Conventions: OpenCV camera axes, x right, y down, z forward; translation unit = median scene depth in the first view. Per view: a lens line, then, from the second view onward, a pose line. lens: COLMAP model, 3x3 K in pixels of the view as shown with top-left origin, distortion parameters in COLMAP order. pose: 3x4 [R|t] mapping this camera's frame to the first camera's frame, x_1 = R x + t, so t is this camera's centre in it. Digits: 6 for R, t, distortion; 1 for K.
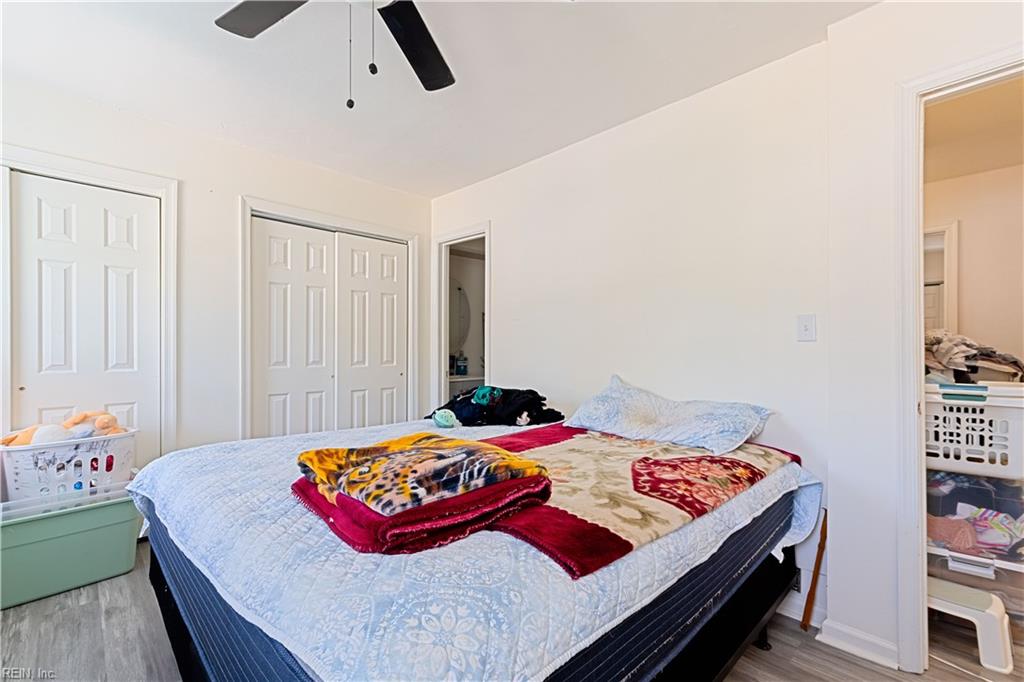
lens RADIAL K [[451.3, 0, 506.5], [0, 451.3, 341.4], [0, 0, 1]] dist [0.009312, -0.000187]
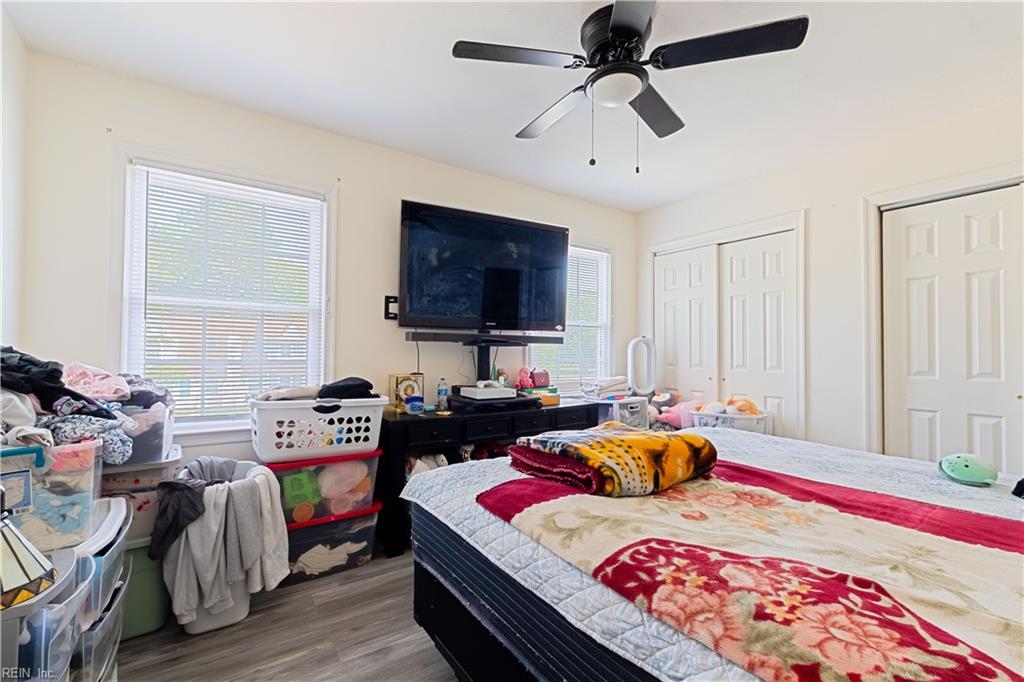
lens RADIAL K [[451.3, 0, 507.9], [0, 451.3, 346.6], [0, 0, 1]] dist [0.009312, -0.000187]
pose [[-0.169256, -0.015496, -0.985450, 0.940941], [0.007259, 0.999830, -0.016969, 0.016384], [0.985545, -0.010026, -0.169115, 0.784149]]
